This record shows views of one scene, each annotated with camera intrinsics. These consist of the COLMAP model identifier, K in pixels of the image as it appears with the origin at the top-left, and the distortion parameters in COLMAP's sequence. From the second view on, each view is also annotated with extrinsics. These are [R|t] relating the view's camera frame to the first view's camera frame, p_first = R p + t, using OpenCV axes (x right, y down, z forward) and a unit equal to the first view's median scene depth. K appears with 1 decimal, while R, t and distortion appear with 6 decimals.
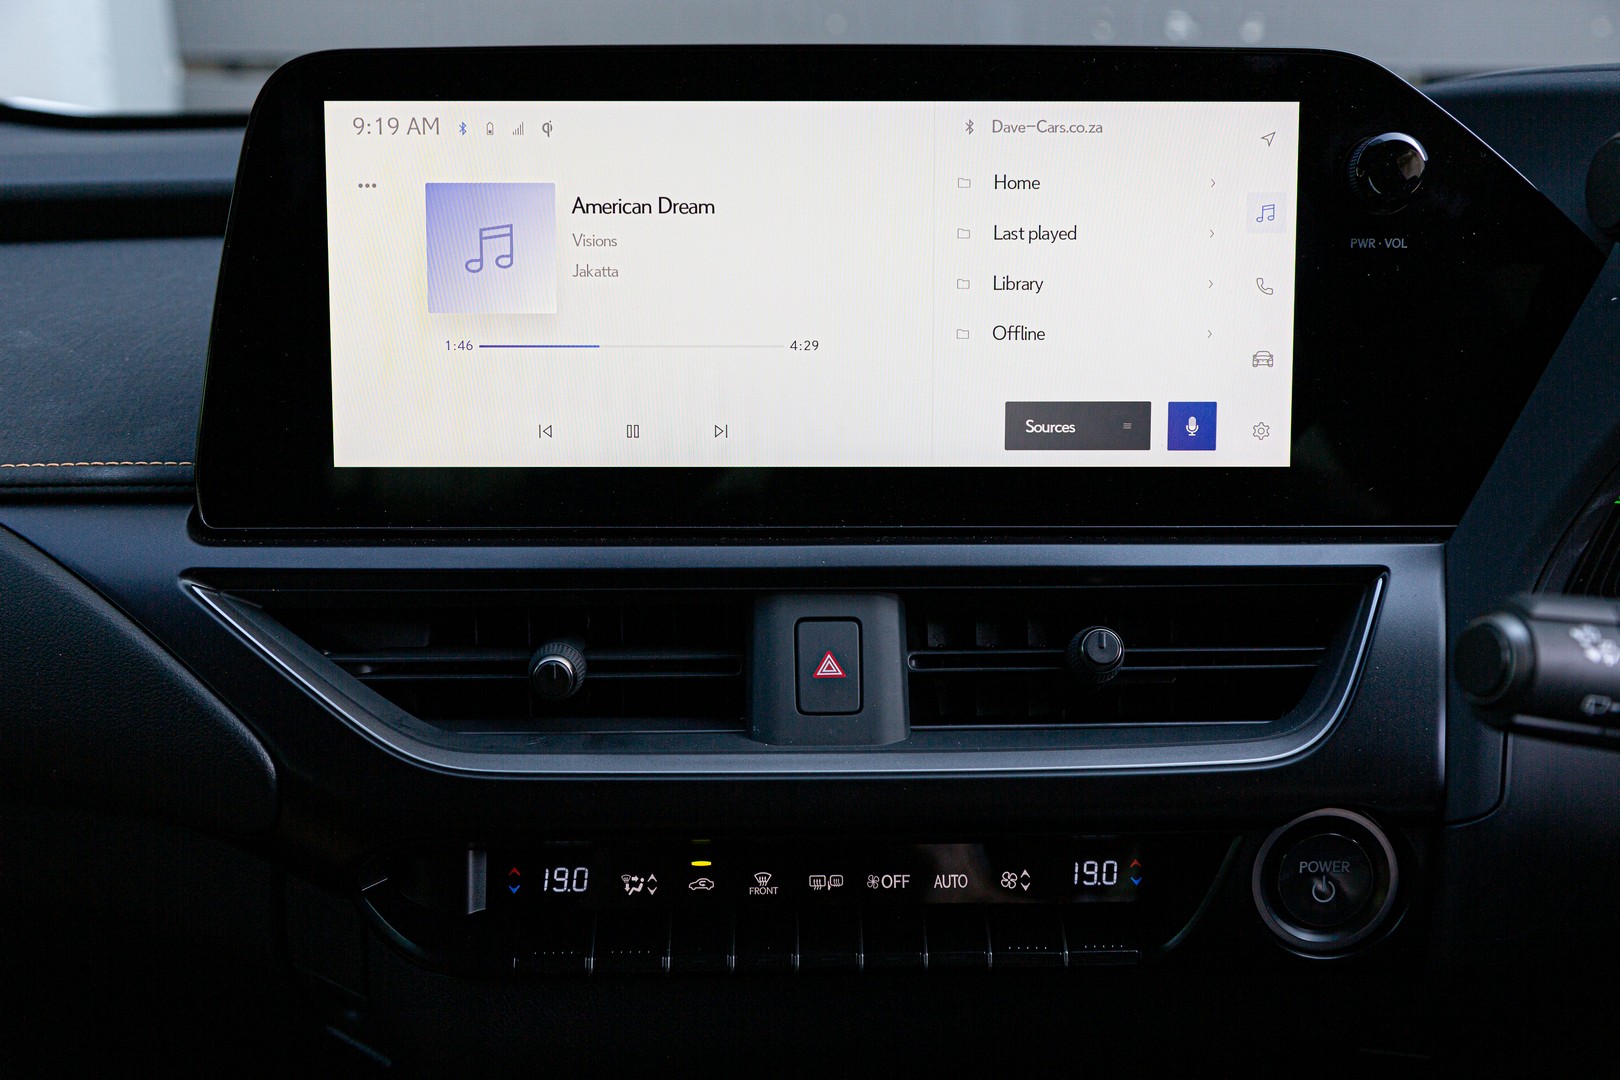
lens RADIAL K [[1710.3, 0, 807.5], [0, 1710.3, 539.0], [0, 0, 1]] dist [-0.018921, 0.000000]
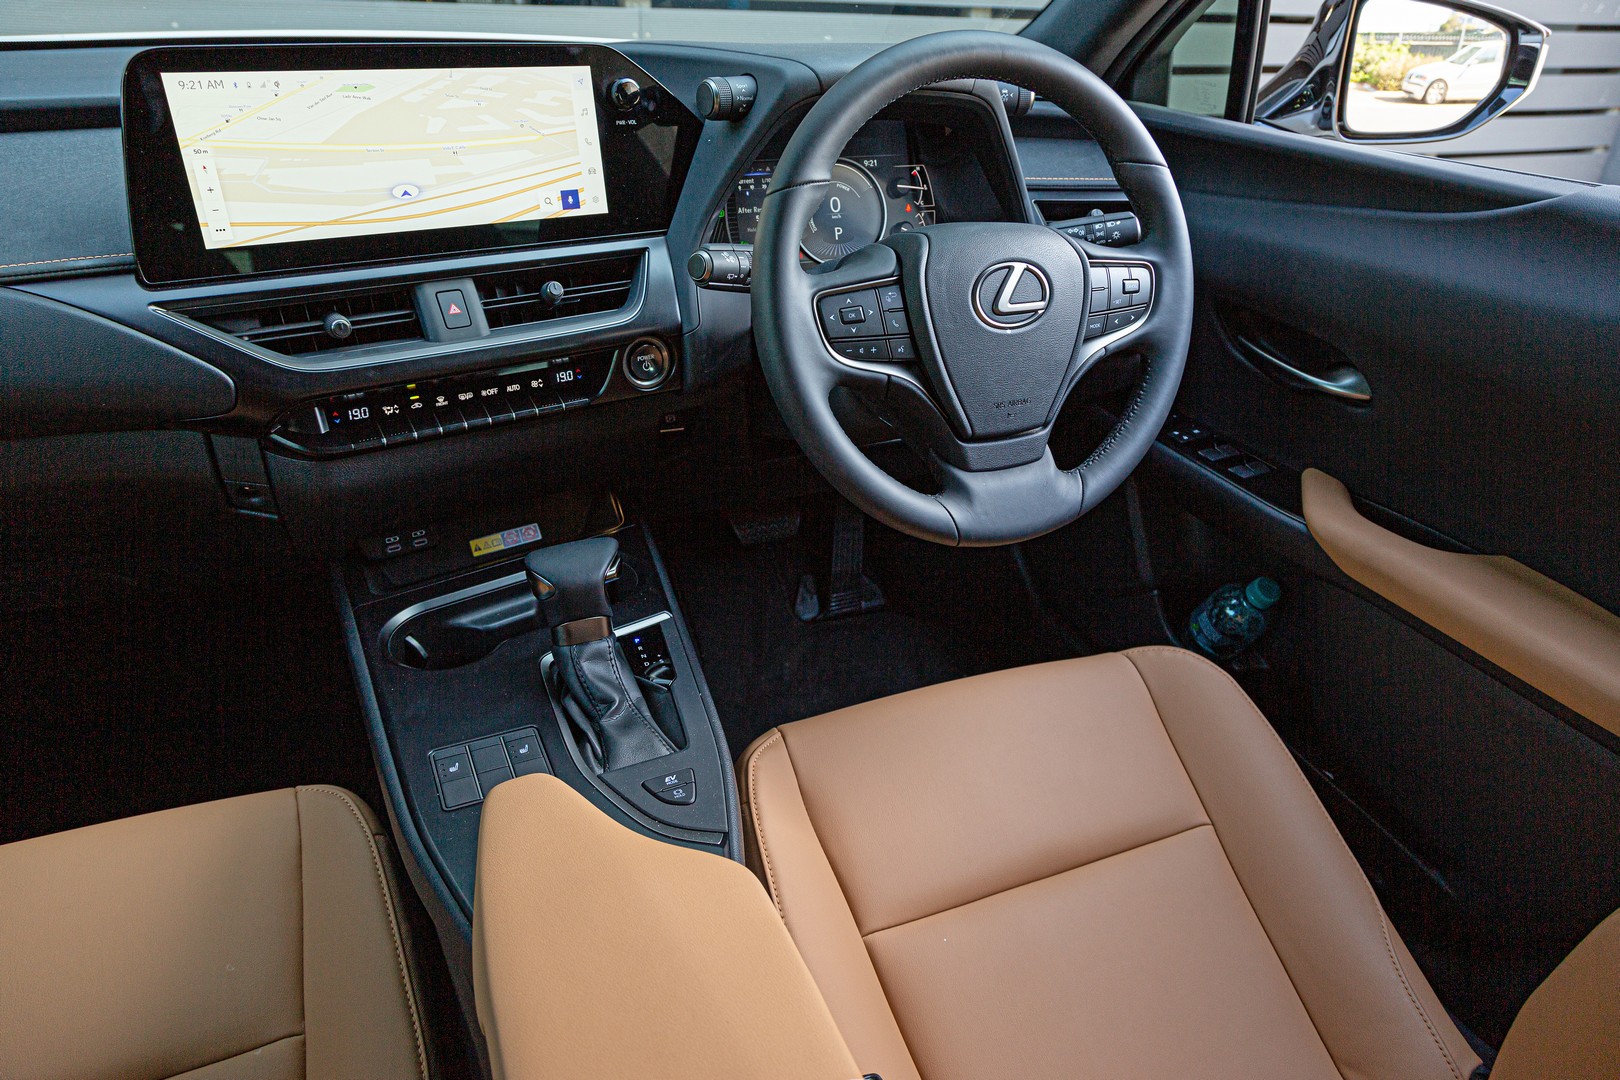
lens RADIAL K [[1104.0, 0, 811.2], [0, 1104.0, 540.0], [0, 0, 1]] dist [0.005175, 0.001304]
pose [[0.839612, -0.230437, 0.491885, -0.417889], [0.111767, 0.959467, 0.258711, 0.037085], [-0.531564, -0.162240, 0.831335, -0.684055]]
